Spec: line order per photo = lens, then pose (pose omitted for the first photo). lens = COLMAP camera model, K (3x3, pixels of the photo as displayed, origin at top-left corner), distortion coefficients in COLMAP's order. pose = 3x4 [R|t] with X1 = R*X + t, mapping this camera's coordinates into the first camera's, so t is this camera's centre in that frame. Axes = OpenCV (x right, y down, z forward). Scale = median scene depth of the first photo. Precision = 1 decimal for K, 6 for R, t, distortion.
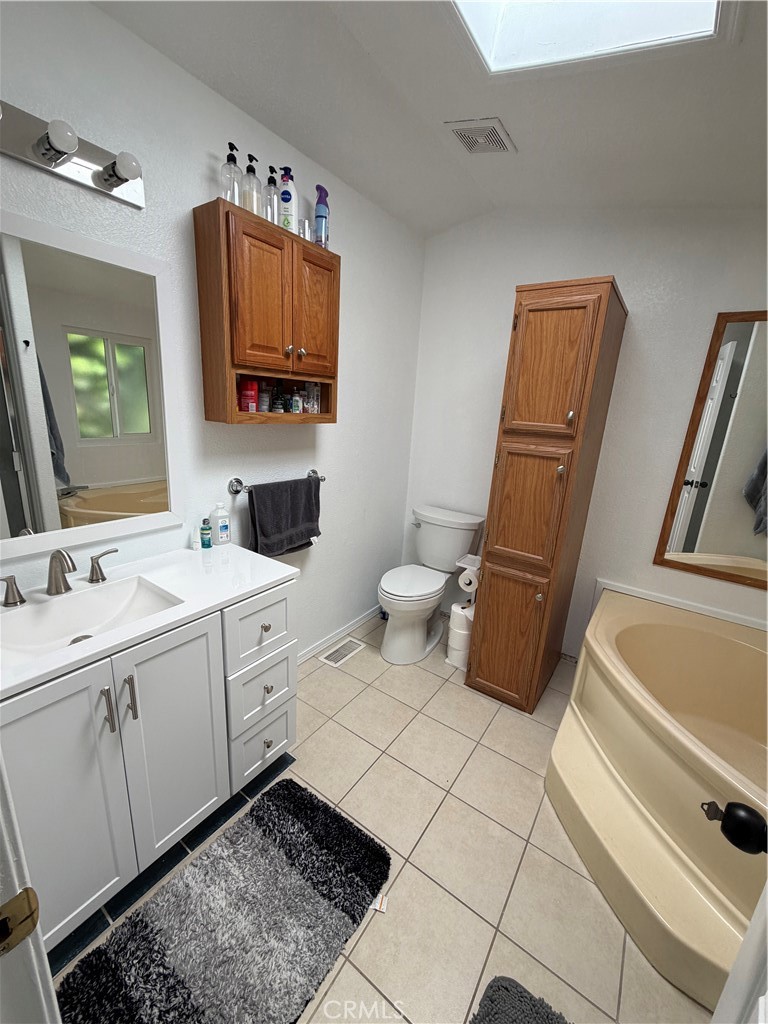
lens RADIAL K [[405.4, 0, 386.0], [0, 405.4, 510.1], [0, 0, 1]] dist [-0.000025, 0.000151]
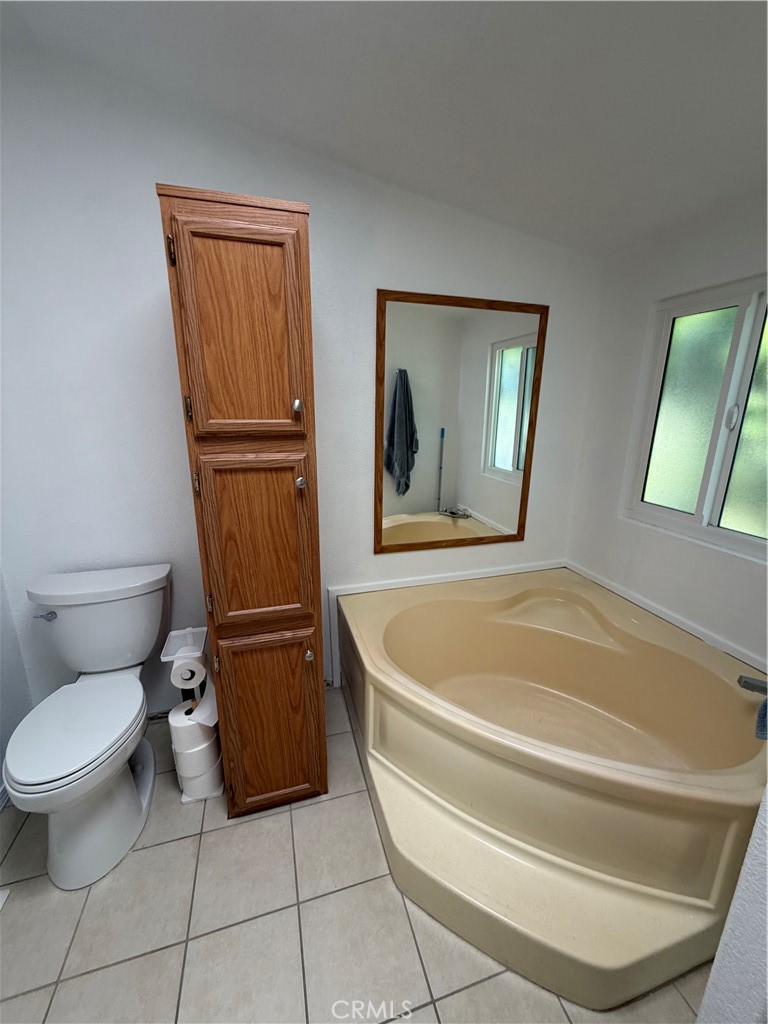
lens RADIAL K [[405.4, 0, 382.5], [0, 405.4, 511.4], [0, 0, 1]] dist [-0.000025, 0.000151]
pose [[0.626440, -0.253169, 0.737210, -0.013635], [0.226657, 0.964080, 0.138480, -0.108301], [-0.745788, 0.080344, 0.661320, 0.395943]]
